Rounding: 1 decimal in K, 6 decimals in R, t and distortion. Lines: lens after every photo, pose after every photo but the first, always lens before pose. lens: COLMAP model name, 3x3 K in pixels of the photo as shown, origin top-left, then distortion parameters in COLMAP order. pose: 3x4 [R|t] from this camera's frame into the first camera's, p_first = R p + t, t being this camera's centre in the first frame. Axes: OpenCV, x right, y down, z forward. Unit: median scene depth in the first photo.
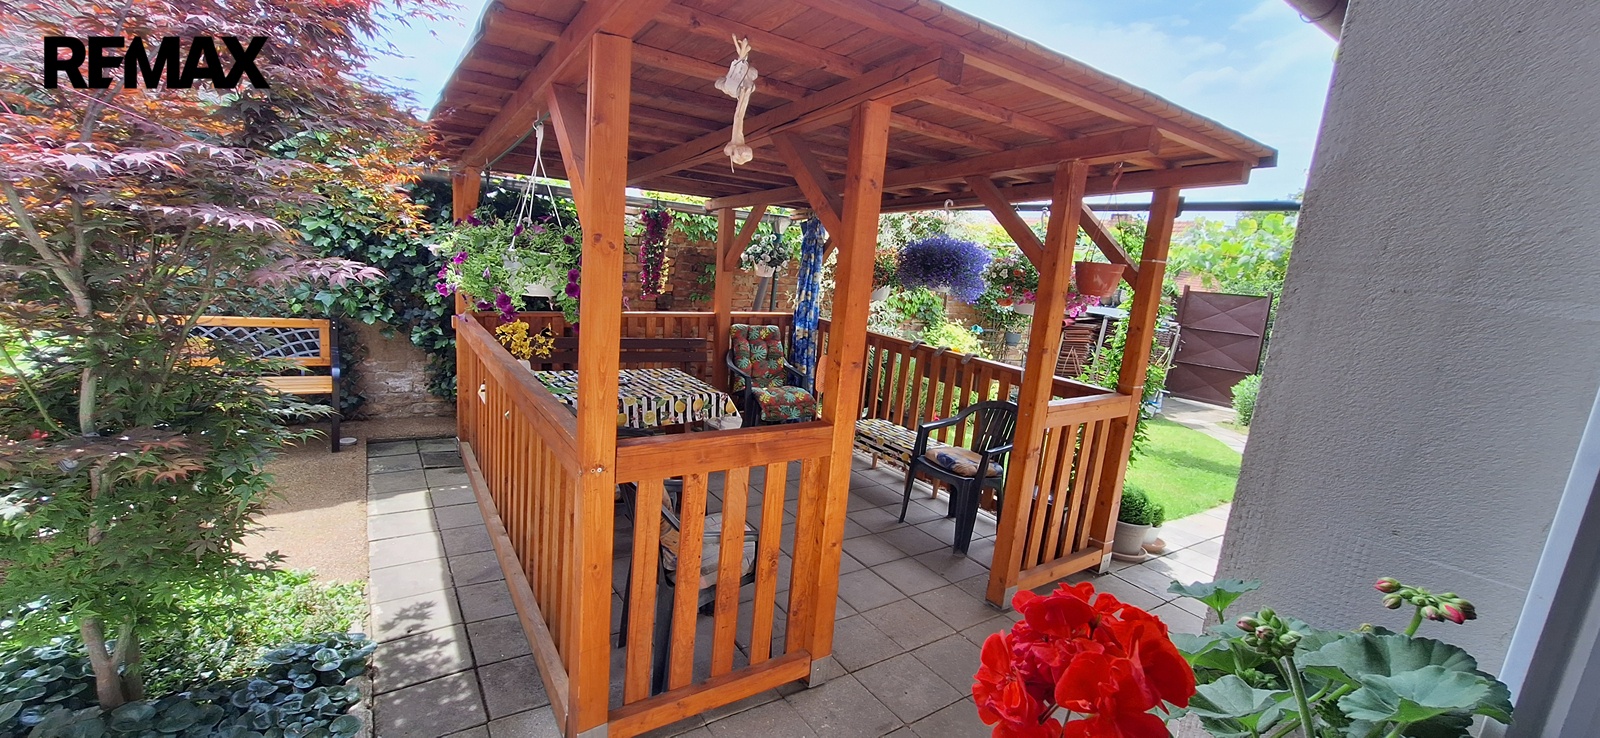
lens RADIAL K [[640.4, 0, 798.2], [0, 640.4, 374.9], [0, 0, 1]] dist [-0.013839, 0.006797]
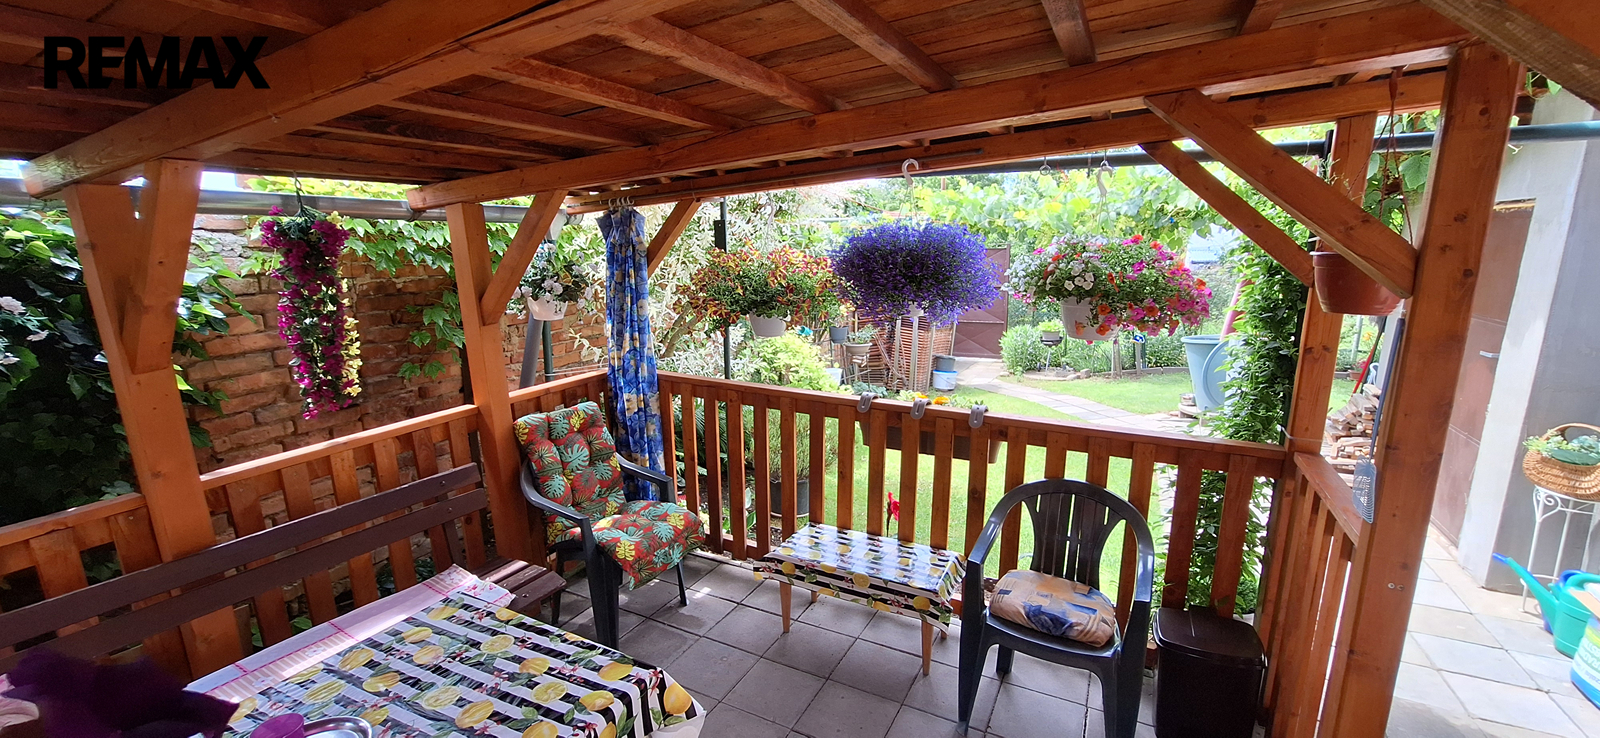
lens RADIAL K [[640.4, 0, 798.2], [0, 640.4, 374.9], [0, 0, 1]] dist [-0.013839, 0.006797]
pose [[0.880841, -0.189074, 0.434016, -0.186195], [0.173986, 0.981914, 0.074654, -0.177581], [-0.440282, 0.009755, 0.897807, 0.645502]]
